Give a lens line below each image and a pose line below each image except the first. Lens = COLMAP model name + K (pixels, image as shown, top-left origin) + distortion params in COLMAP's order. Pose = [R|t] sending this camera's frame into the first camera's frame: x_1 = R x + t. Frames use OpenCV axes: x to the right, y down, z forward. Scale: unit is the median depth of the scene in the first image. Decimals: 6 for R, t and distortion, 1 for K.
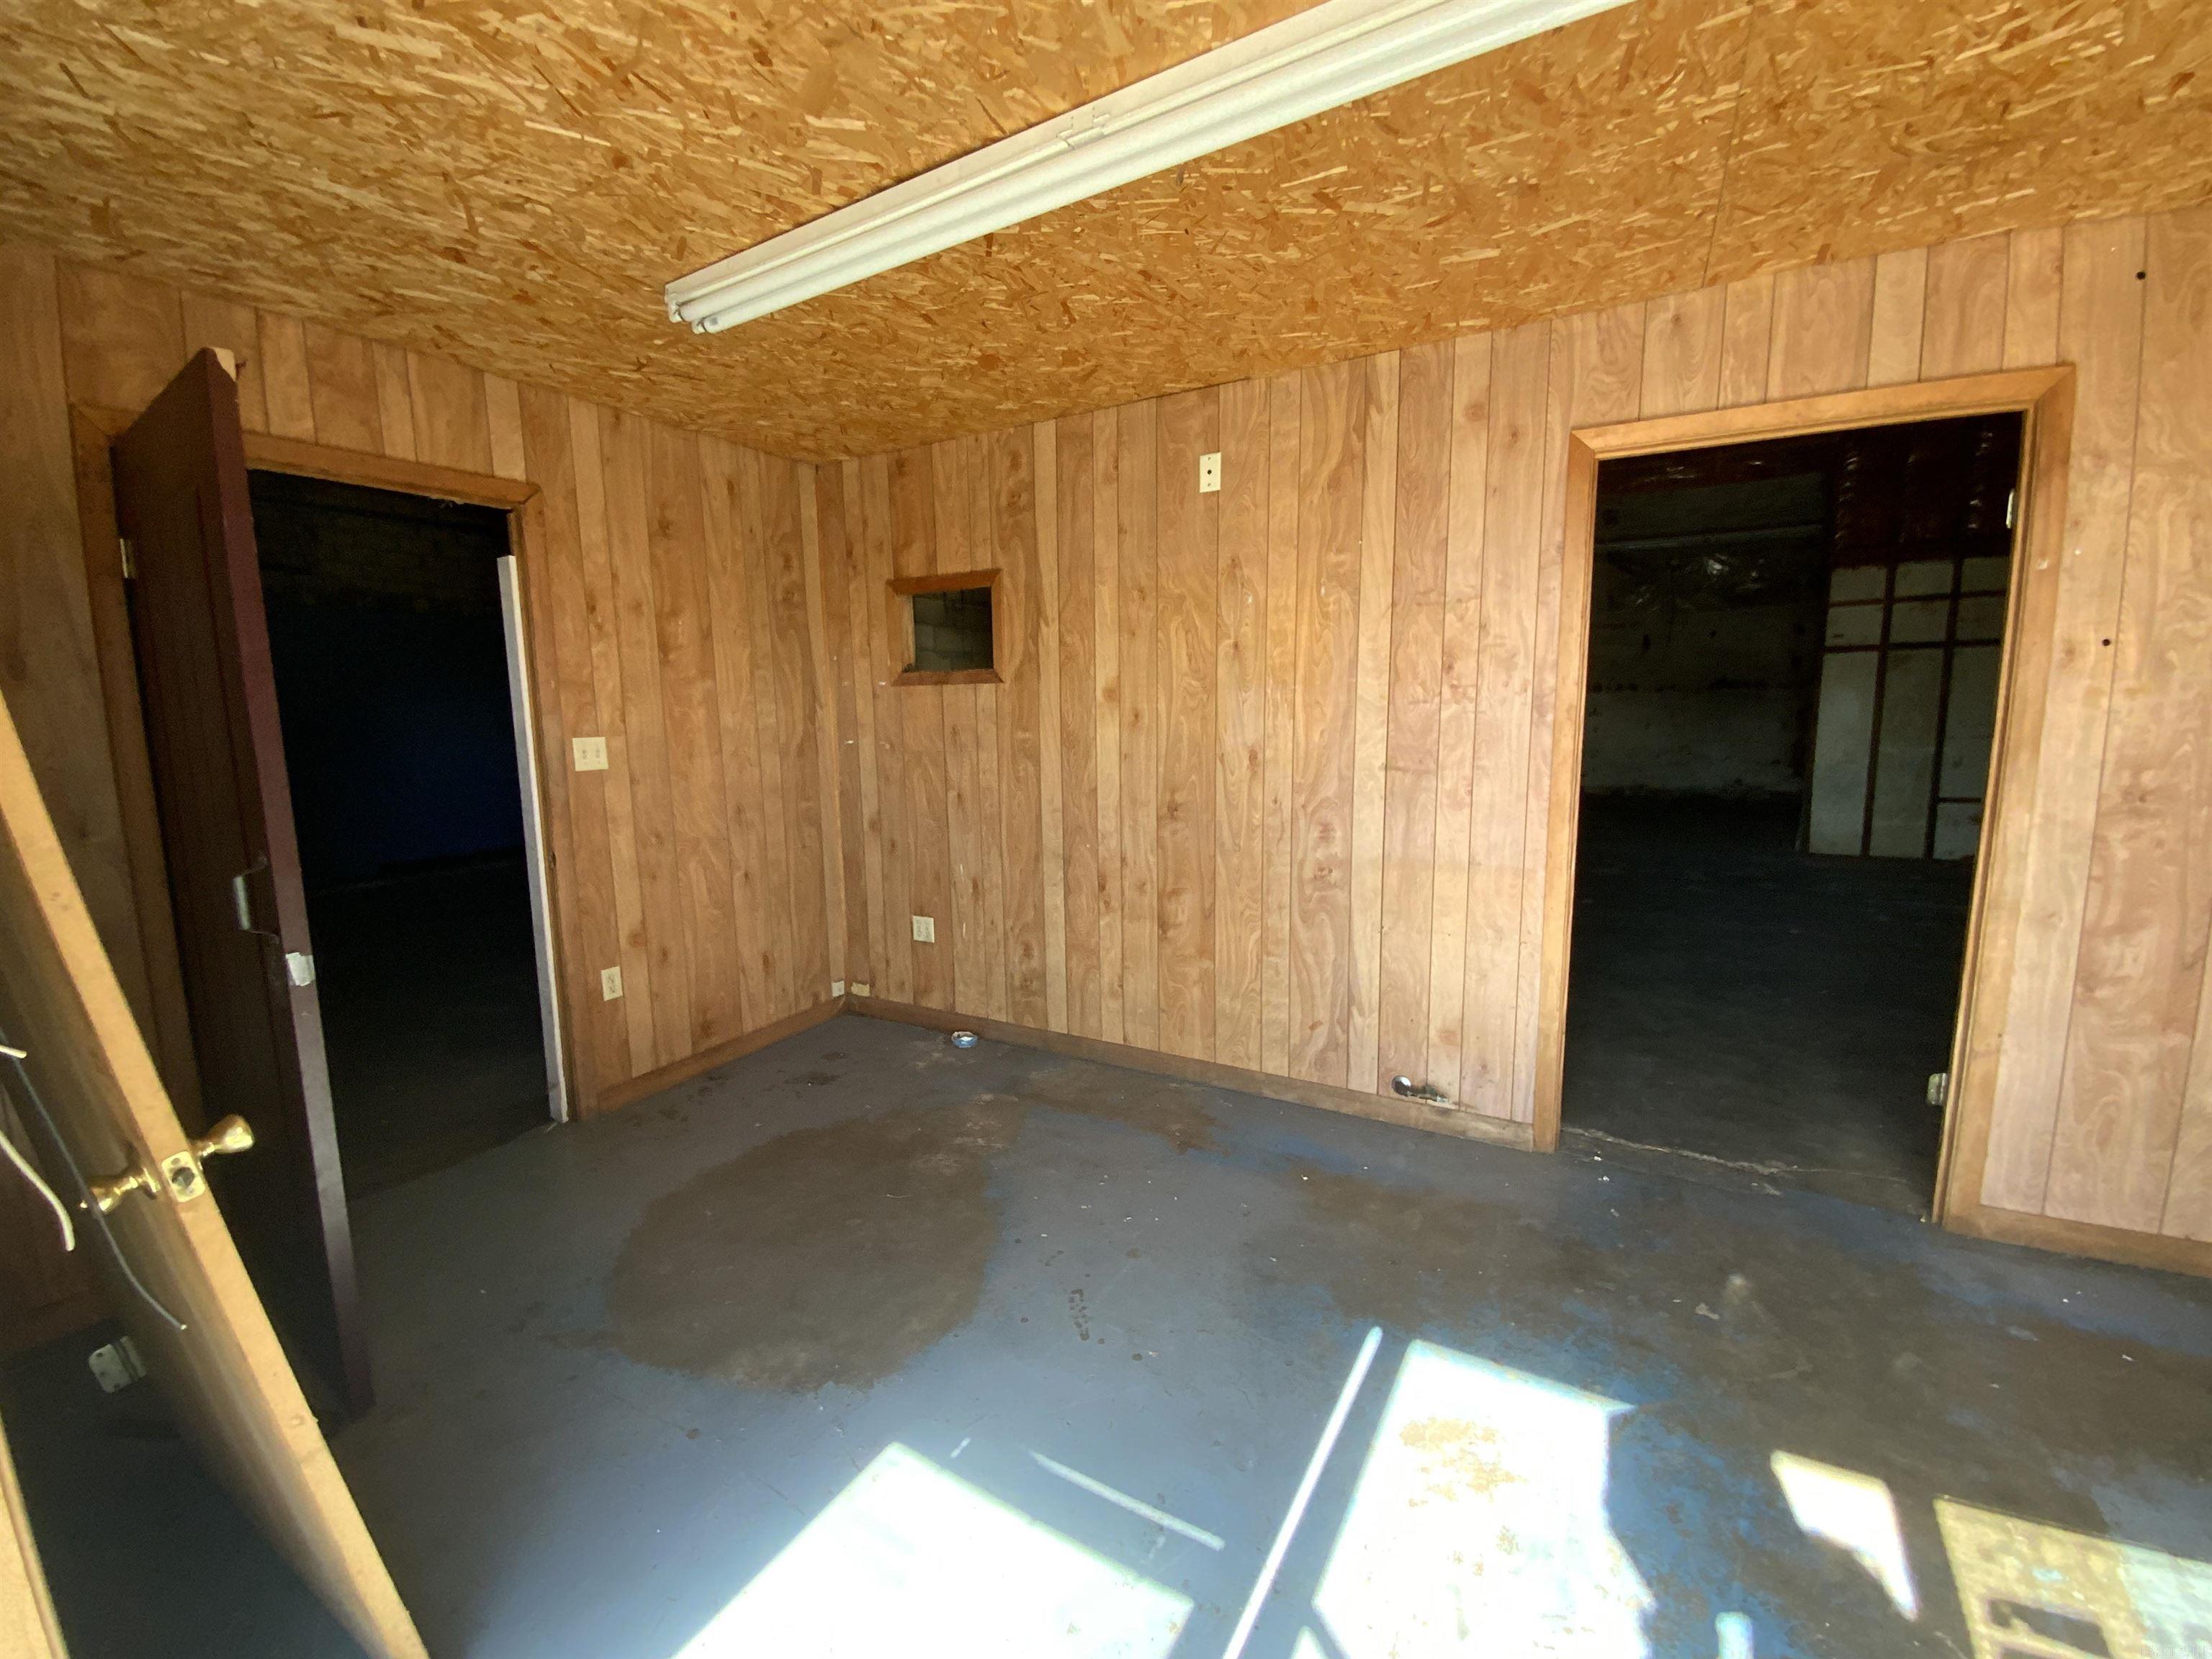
lens RADIAL K [[889.6, 0, 1088.6], [0, 889.6, 832.4], [0, 0, 1]] dist [0.007136, -0.013215]
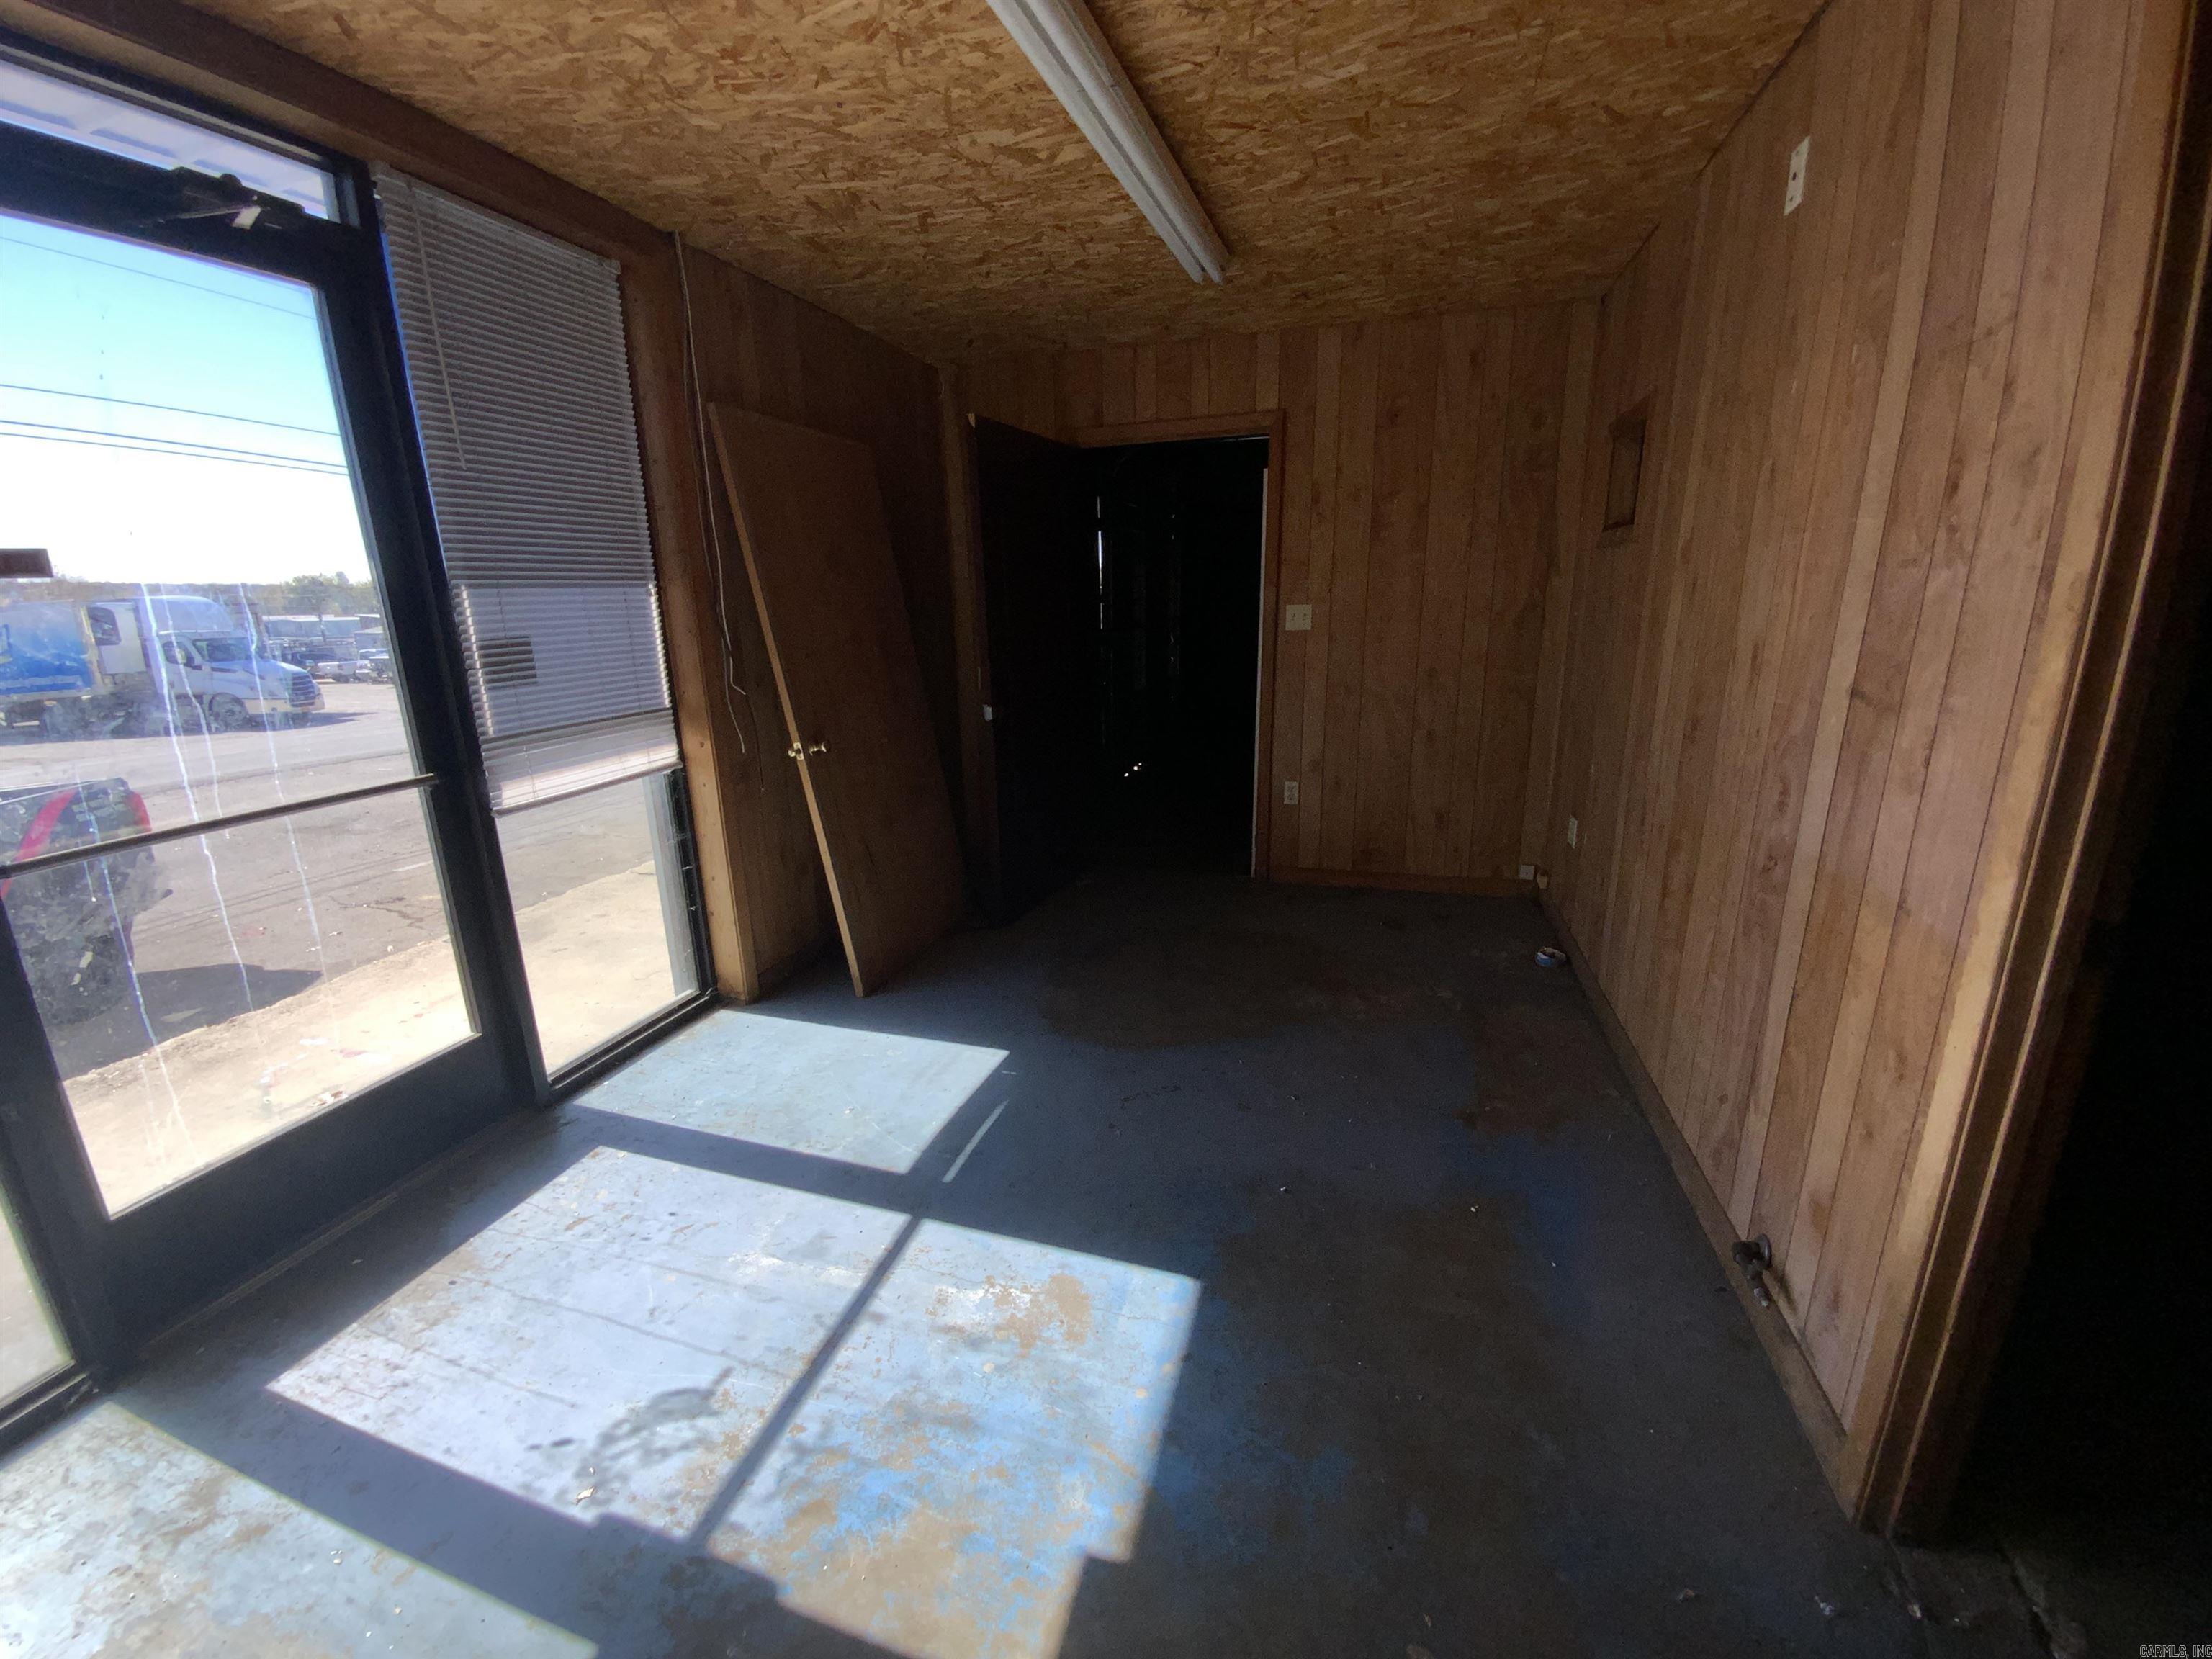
lens RADIAL K [[889.6, 0, 1088.6], [0, 889.6, 832.4], [0, 0, 1]] dist [0.007136, -0.013215]
pose [[0.209493, 0.260387, -0.942503, 0.706637], [-0.111482, 0.963967, 0.241537, -0.064639], [0.971434, 0.054472, 0.230972, 0.415902]]
